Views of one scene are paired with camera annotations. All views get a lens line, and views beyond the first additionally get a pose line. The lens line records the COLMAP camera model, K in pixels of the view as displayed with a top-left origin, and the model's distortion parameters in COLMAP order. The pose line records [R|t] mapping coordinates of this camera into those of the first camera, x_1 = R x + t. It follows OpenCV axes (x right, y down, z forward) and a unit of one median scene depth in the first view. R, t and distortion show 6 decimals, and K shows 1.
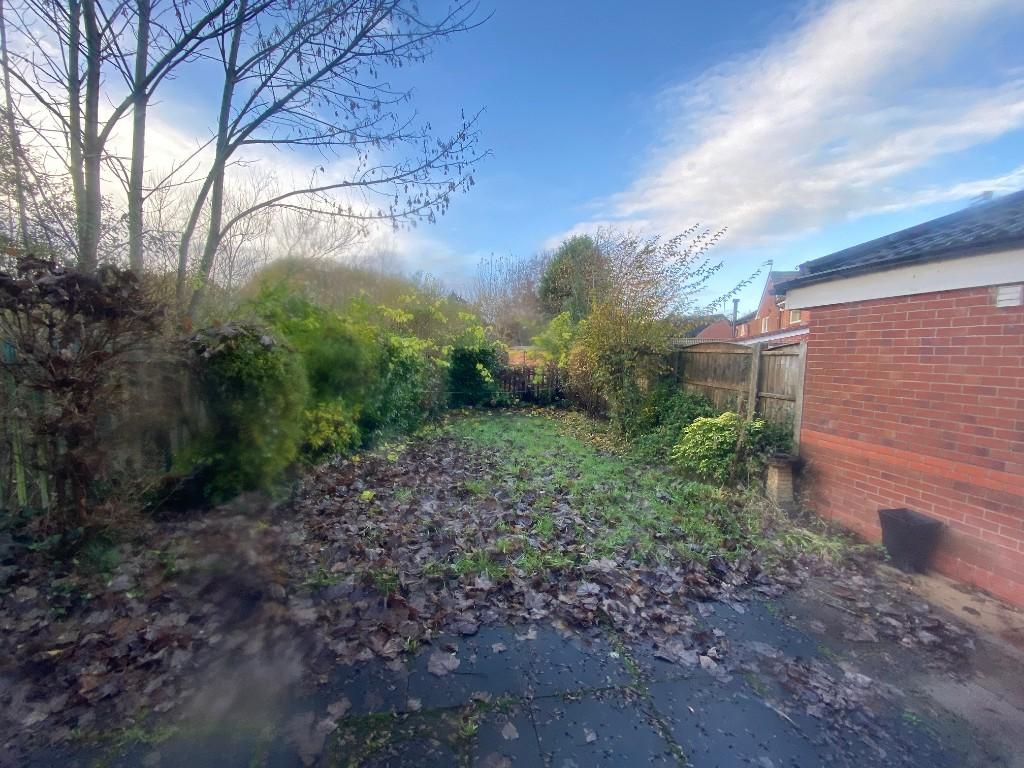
lens RADIAL K [[411.2, 0, 514.3], [0, 411.2, 384.1], [0, 0, 1]] dist [-0.028545, -0.000760]
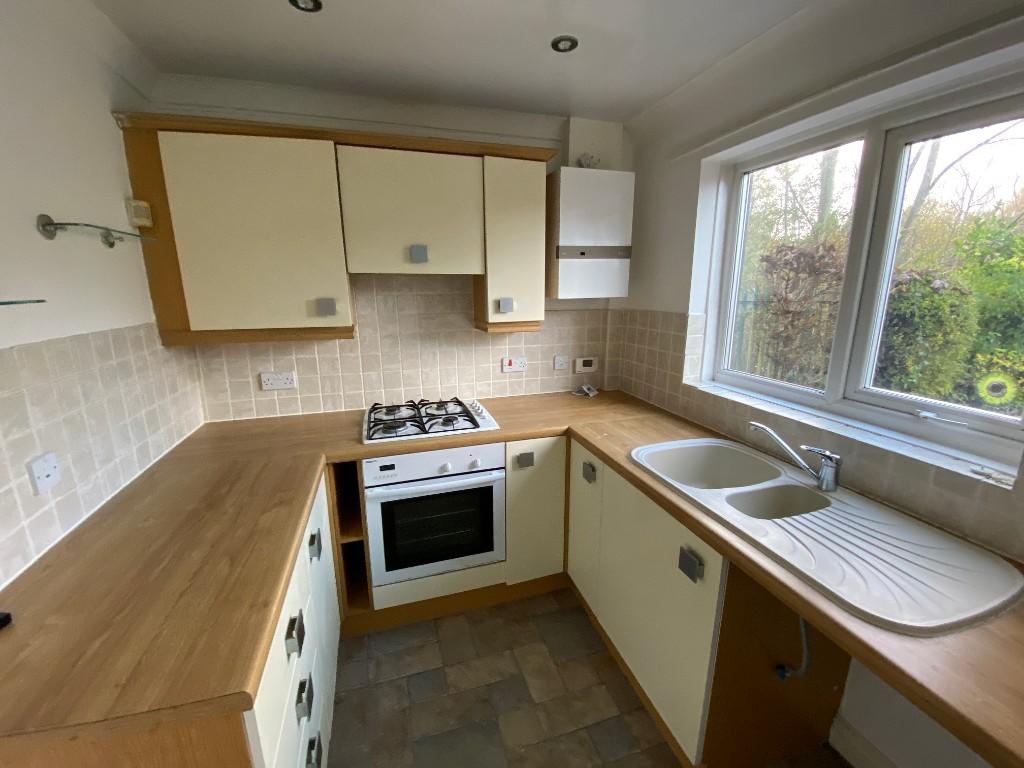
lens RADIAL K [[411.2, 0, 511.0], [0, 411.2, 383.5], [0, 0, 1]] dist [-0.028545, -0.000760]
pose [[0.114282, 0.202429, -0.972606, 0.584699], [-0.057905, 0.978713, 0.196897, 0.024576], [0.991759, 0.033817, 0.123571, -0.473983]]
